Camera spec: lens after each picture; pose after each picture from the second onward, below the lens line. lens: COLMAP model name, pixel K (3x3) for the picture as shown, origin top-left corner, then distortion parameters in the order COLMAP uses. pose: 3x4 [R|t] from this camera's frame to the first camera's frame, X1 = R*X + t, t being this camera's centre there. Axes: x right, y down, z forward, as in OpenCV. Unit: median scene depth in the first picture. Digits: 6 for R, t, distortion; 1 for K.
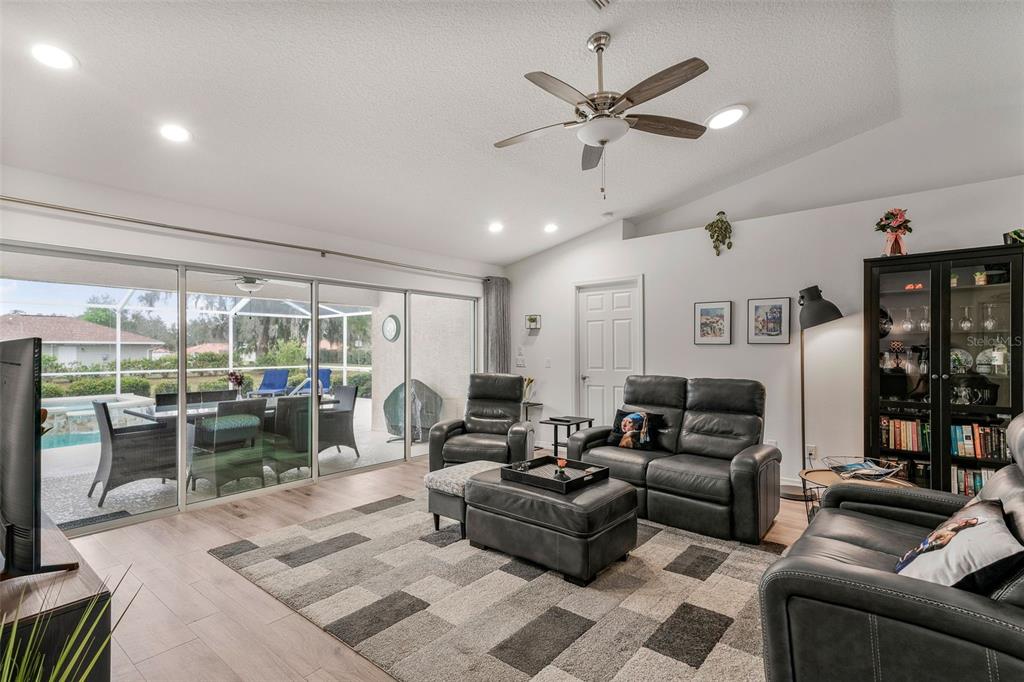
lens RADIAL K [[501.0, 0, 512.0], [0, 501.0, 341.0], [0, 0, 1]] dist [0.036203, -0.000211]
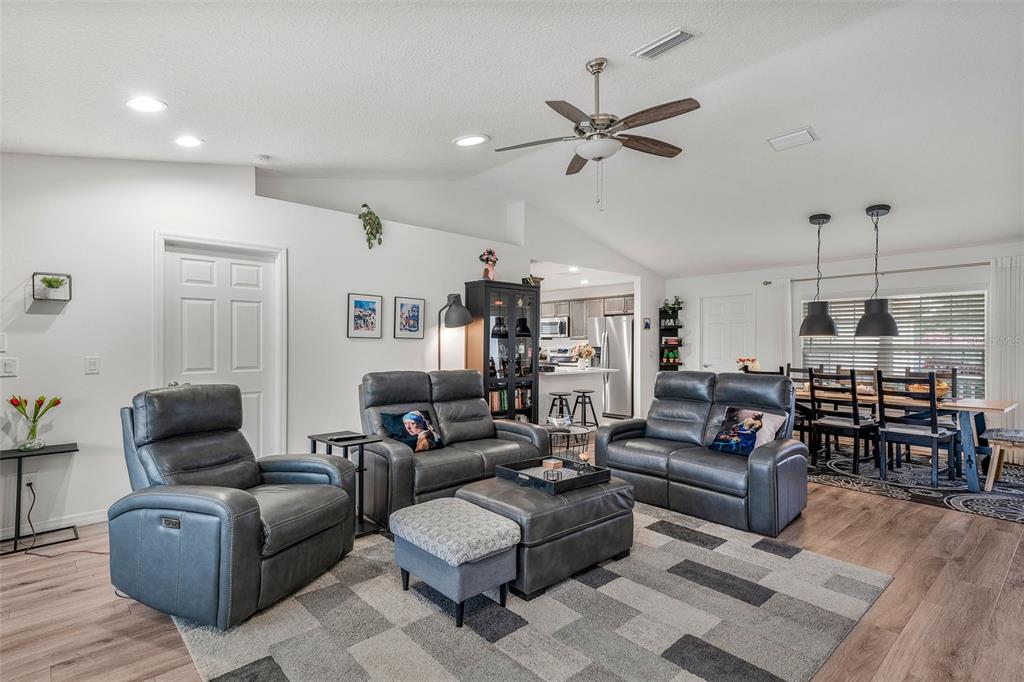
lens RADIAL K [[501.0, 0, 512.0], [0, 501.0, 341.0], [0, 0, 1]] dist [0.036203, -0.000211]
pose [[0.135700, 0.008470, 0.990714, -0.576312], [-0.025367, 0.999665, -0.005072, 0.011252], [-0.990425, -0.024443, 0.135870, 0.632408]]
